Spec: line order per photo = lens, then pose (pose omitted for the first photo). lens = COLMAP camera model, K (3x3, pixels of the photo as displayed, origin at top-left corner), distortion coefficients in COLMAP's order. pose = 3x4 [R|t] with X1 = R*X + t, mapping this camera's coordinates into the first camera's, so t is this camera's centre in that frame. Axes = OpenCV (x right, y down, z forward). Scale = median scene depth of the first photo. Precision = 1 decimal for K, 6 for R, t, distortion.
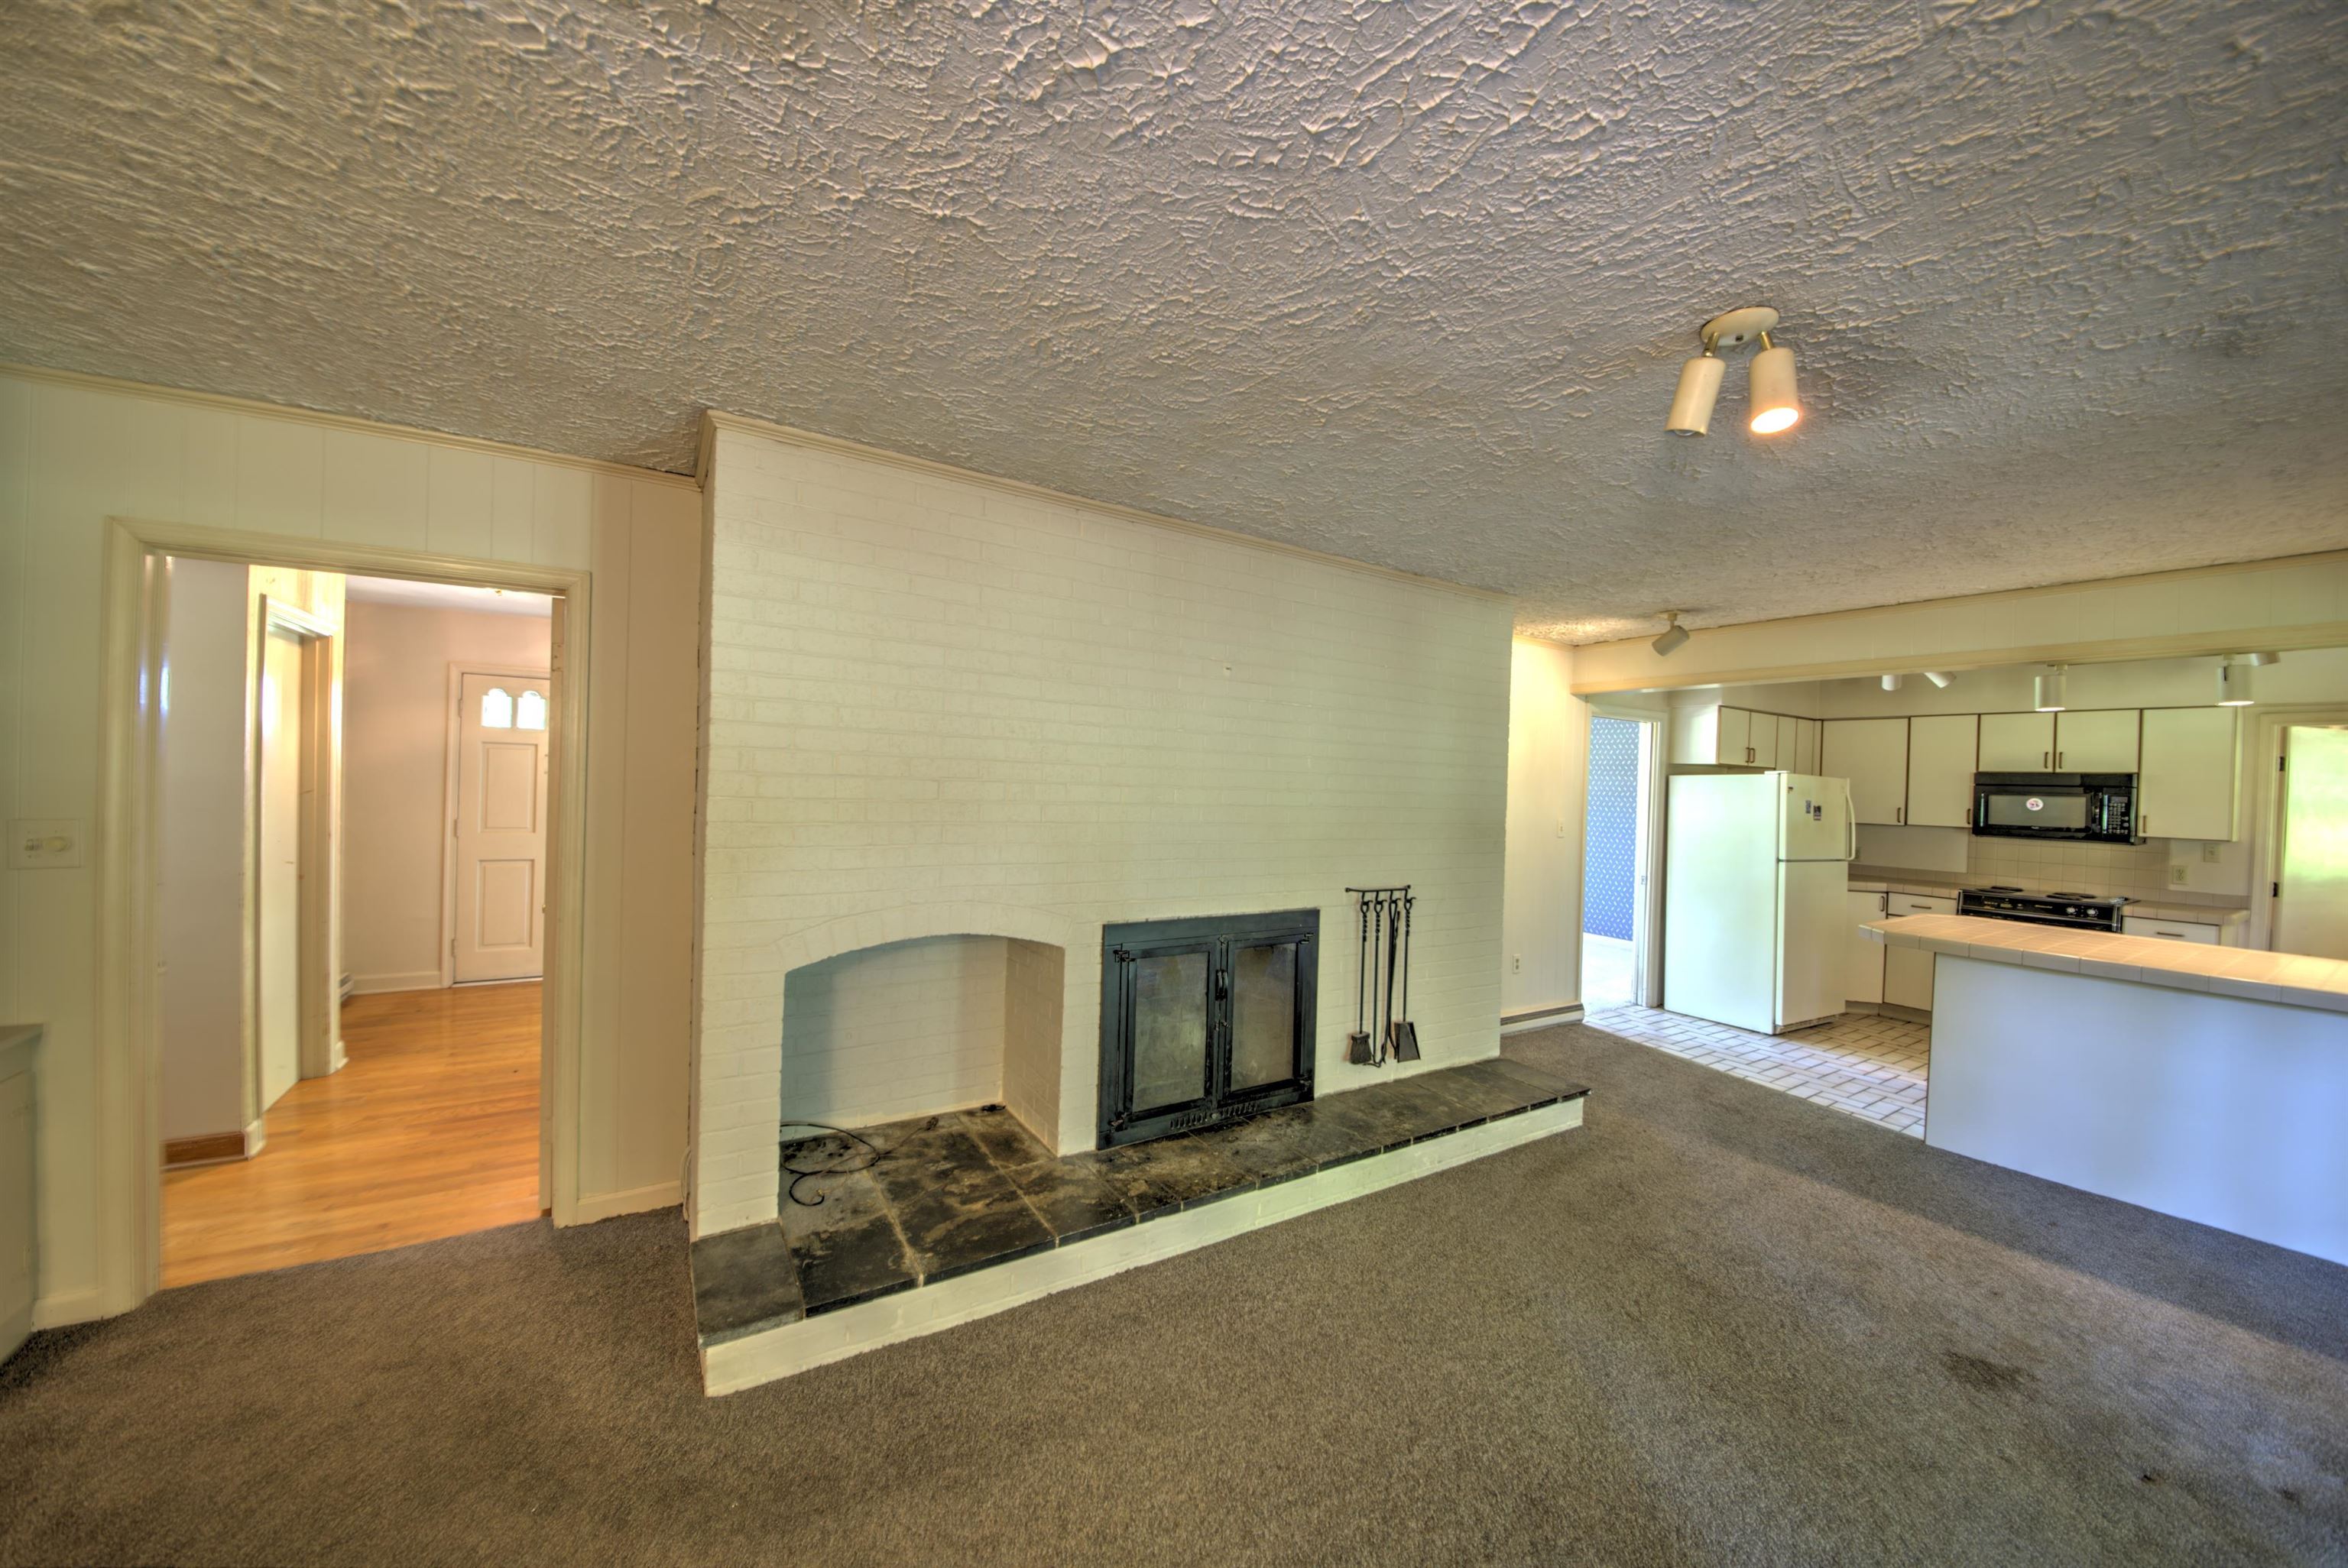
lens RADIAL K [[837.2, 0, 1174.0], [0, 837.2, 784.0], [0, 0, 1]] dist [0.000103, -0.010588]
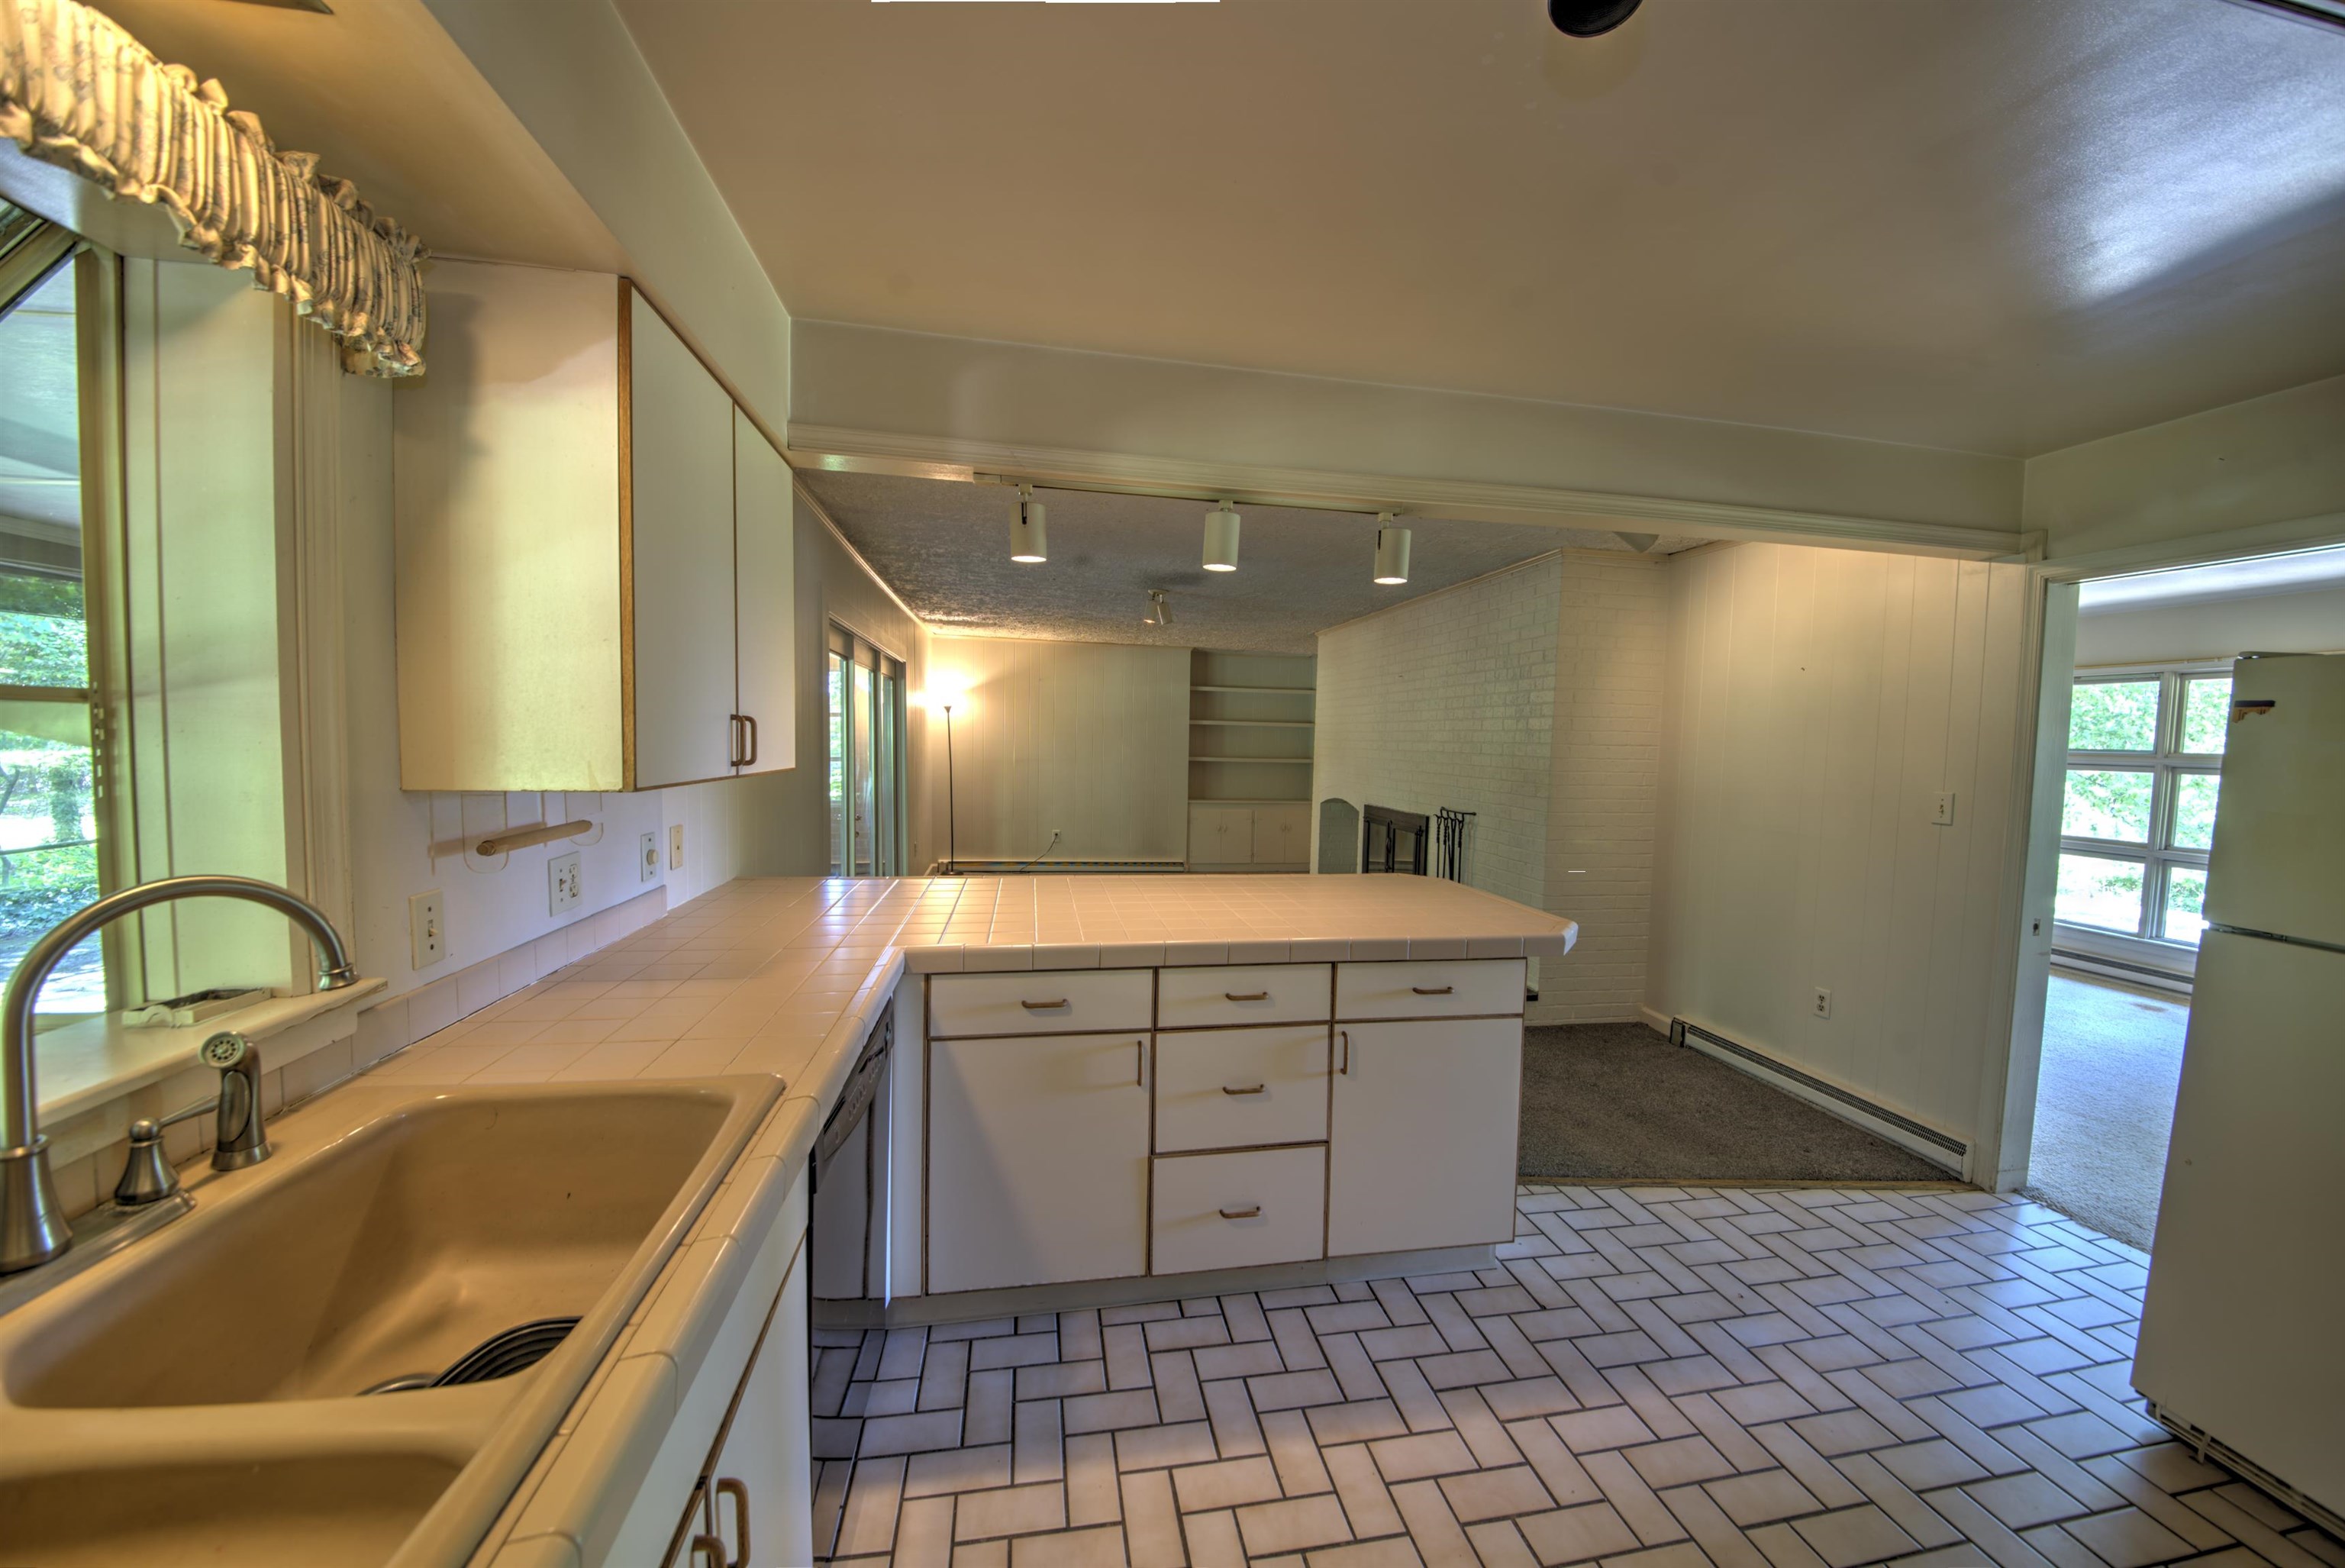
lens RADIAL K [[822.8, 0, 1175.3], [0, 822.8, 785.8], [0, 0, 1]] dist [0.006485, -0.010015]
pose [[-0.366425, 0.011049, -0.930382, 1.266257], [-0.040949, 0.998769, 0.027988, 0.047450], [0.929546, 0.048353, -0.365522, 0.786414]]
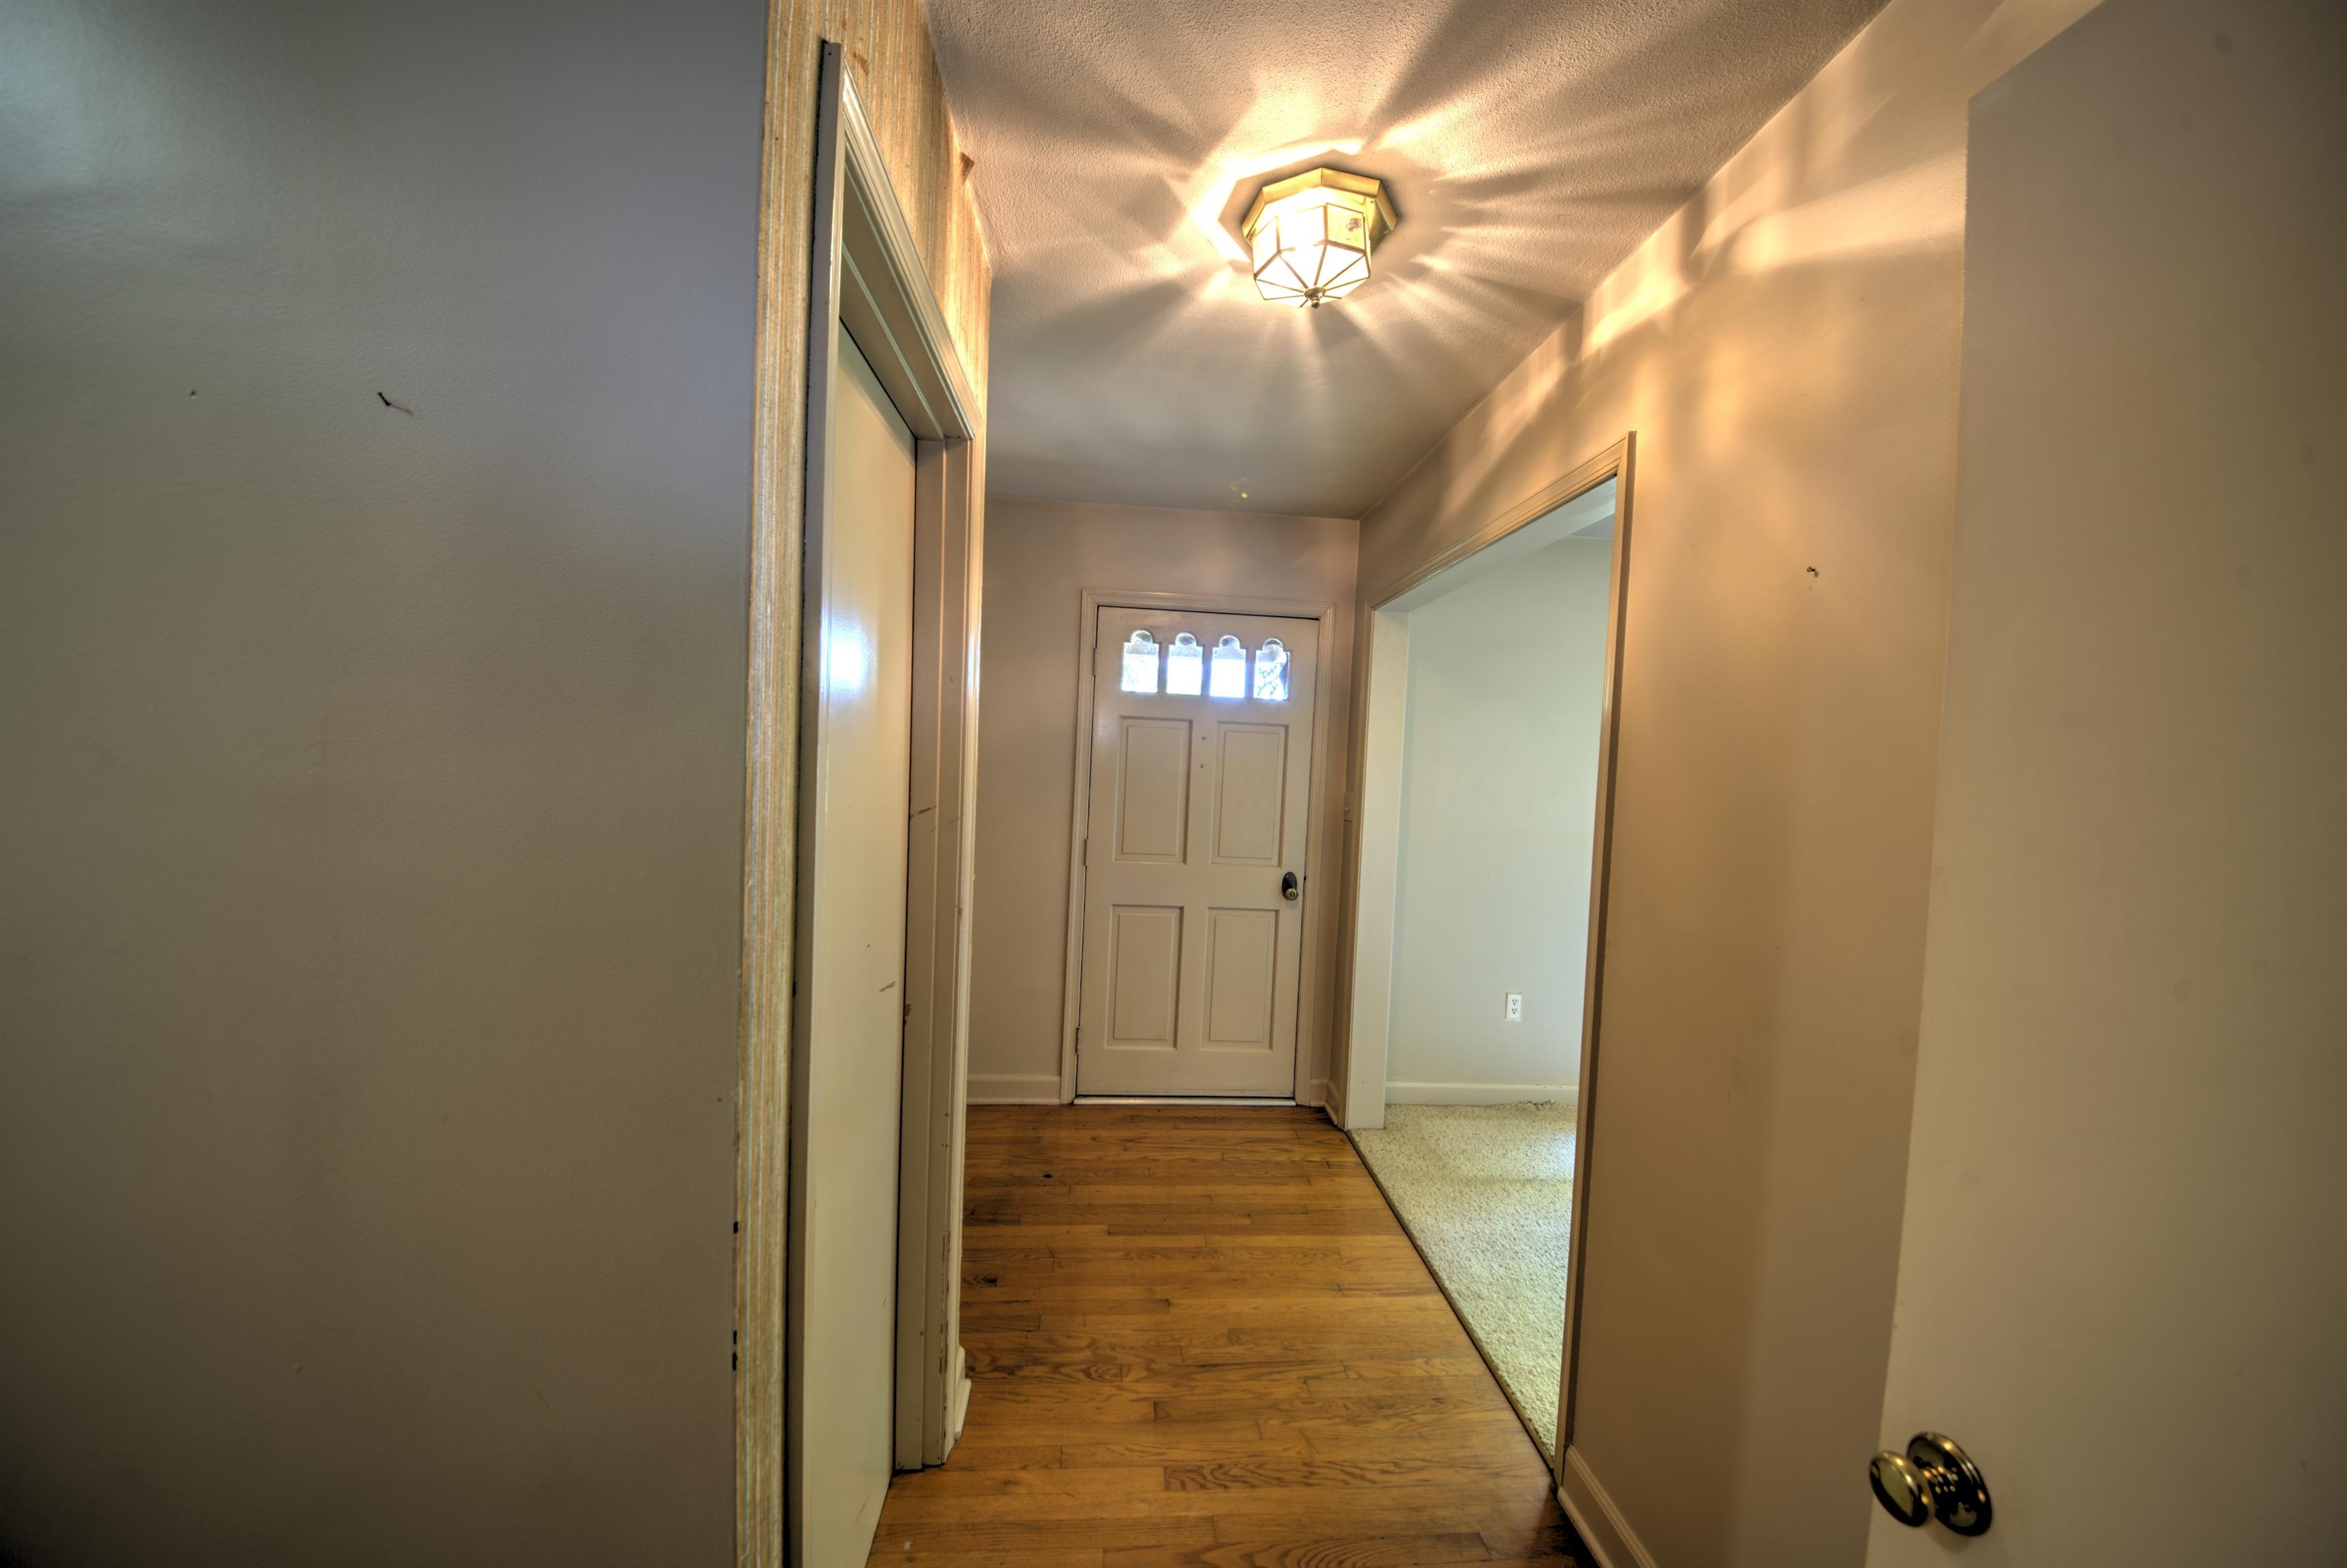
lens RADIAL K [[823.4, 0, 1176.3], [0, 823.4, 785.8], [0, 0, 1]] dist [0.006485, -0.010015]
pose [[0.887878, 0.026190, -0.459332, -0.555696], [-0.019484, 0.999623, 0.019334, -0.011912], [0.459666, -0.008216, 0.888054, 0.515846]]
